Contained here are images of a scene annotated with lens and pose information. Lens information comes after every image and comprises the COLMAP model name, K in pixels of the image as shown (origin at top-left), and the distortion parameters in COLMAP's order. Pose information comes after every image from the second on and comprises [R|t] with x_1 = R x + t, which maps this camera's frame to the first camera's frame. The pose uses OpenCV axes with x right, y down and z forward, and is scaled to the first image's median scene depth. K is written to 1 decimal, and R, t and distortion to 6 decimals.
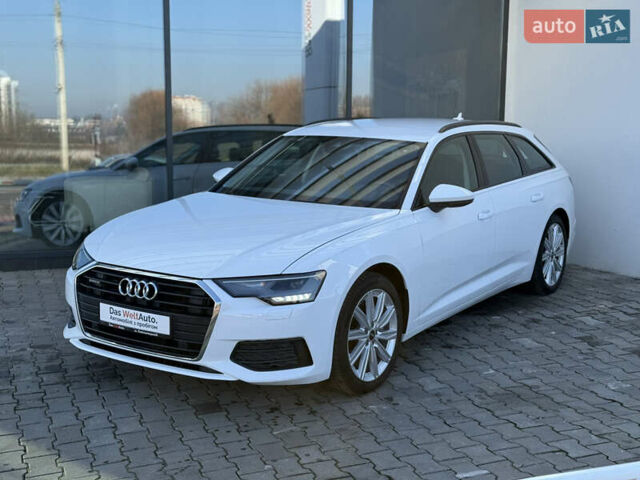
lens RADIAL K [[911.6, 0, 320.0], [0, 911.6, 240.0], [0, 0, 1]] dist [0.033300, -0.042411]
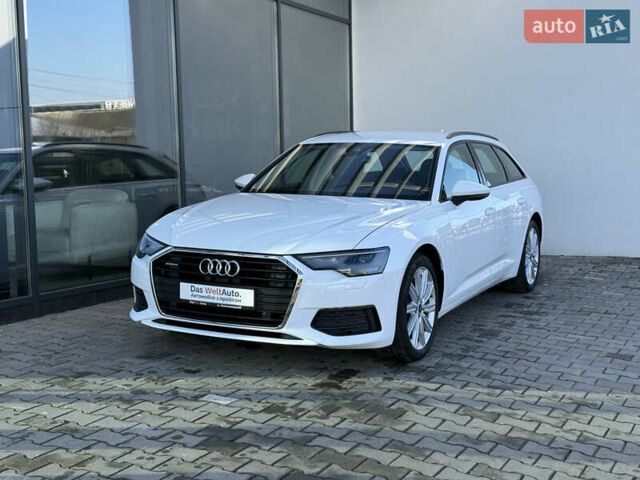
lens RADIAL K [[911.6, 0, 320.0], [0, 911.6, 240.0], [0, 0, 1]] dist [0.033300, -0.042411]
pose [[0.992261, -0.015028, 0.123261, -0.214152], [0.021661, 0.998378, -0.052645, 0.081043], [-0.122270, 0.054907, 0.990977, -0.108078]]
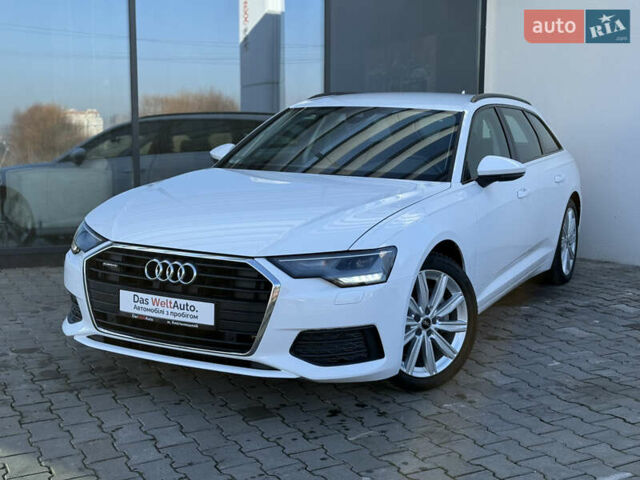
lens RADIAL K [[911.6, 0, 320.0], [0, 911.6, 240.0], [0, 0, 1]] dist [0.033300, -0.042411]
pose [[0.993839, -0.010614, 0.110328, -0.155410], [0.012131, 0.999841, -0.013091, 0.037288], [-0.110172, 0.014348, 0.993809, 0.158684]]
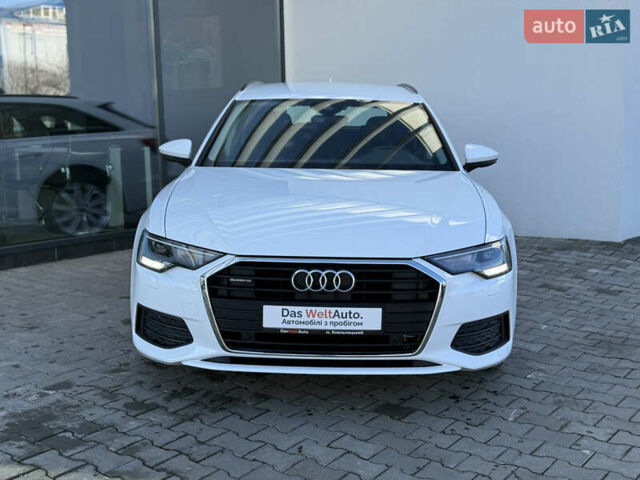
lens RADIAL K [[911.6, 0, 320.0], [0, 911.6, 240.0], [0, 0, 1]] dist [0.033300, -0.042411]
pose [[0.844717, -0.093771, 0.526934, -0.623696], [0.087187, 0.995490, 0.037386, -0.012813], [-0.528063, 0.014361, 0.849084, 0.315687]]
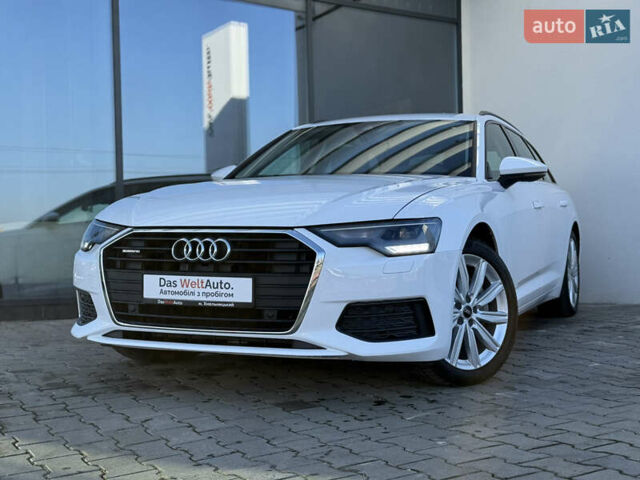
lens RADIAL K [[911.6, 0, 320.0], [0, 911.6, 240.0], [0, 0, 1]] dist [0.033300, -0.042411]
pose [[0.984791, -0.020239, 0.172558, -0.232845], [0.045154, 0.988877, -0.141713, 0.158626], [-0.167770, 0.147349, 0.974752, 0.233961]]
